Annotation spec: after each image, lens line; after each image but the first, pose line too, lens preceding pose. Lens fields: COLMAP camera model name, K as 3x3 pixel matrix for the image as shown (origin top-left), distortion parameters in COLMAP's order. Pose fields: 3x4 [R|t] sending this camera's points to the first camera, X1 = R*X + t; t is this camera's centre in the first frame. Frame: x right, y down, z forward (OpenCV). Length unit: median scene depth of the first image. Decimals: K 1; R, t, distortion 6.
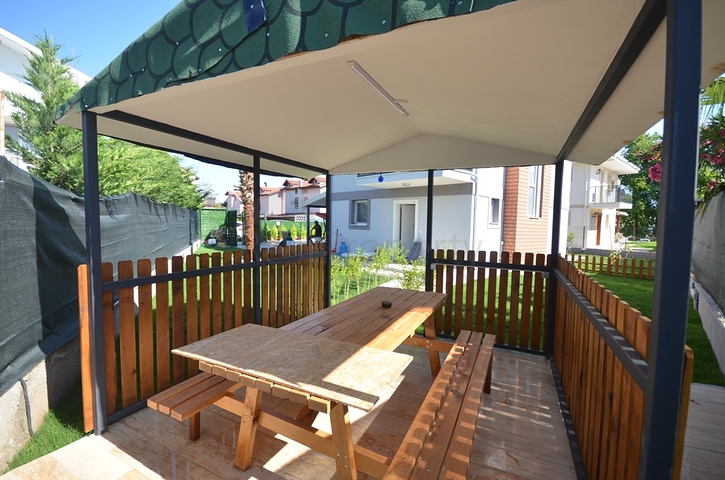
lens RADIAL K [[317.6, 0, 363.9], [0, 317.6, 239.8], [0, 0, 1]] dist [0.009940, -0.011060]
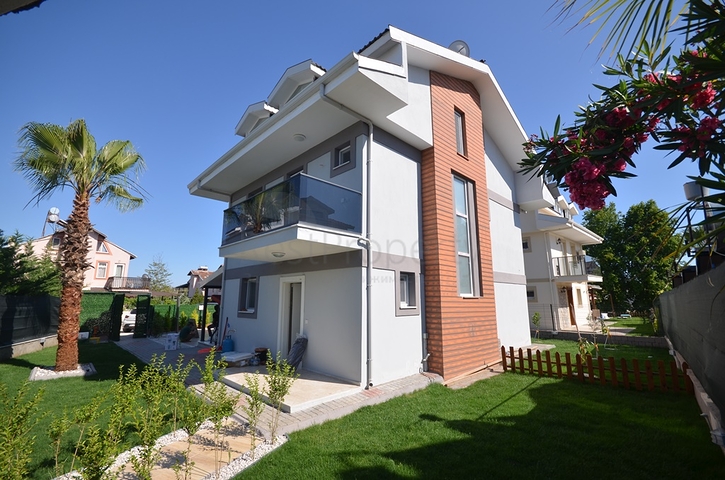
lens RADIAL K [[317.6, 0, 363.9], [0, 317.6, 239.8], [0, 0, 1]] dist [0.009940, -0.011060]
pose [[0.998756, -0.013559, 0.047985, 0.145166], [0.024684, 0.970581, -0.239508, -0.016255], [-0.043326, 0.240394, 0.969708, 0.150495]]
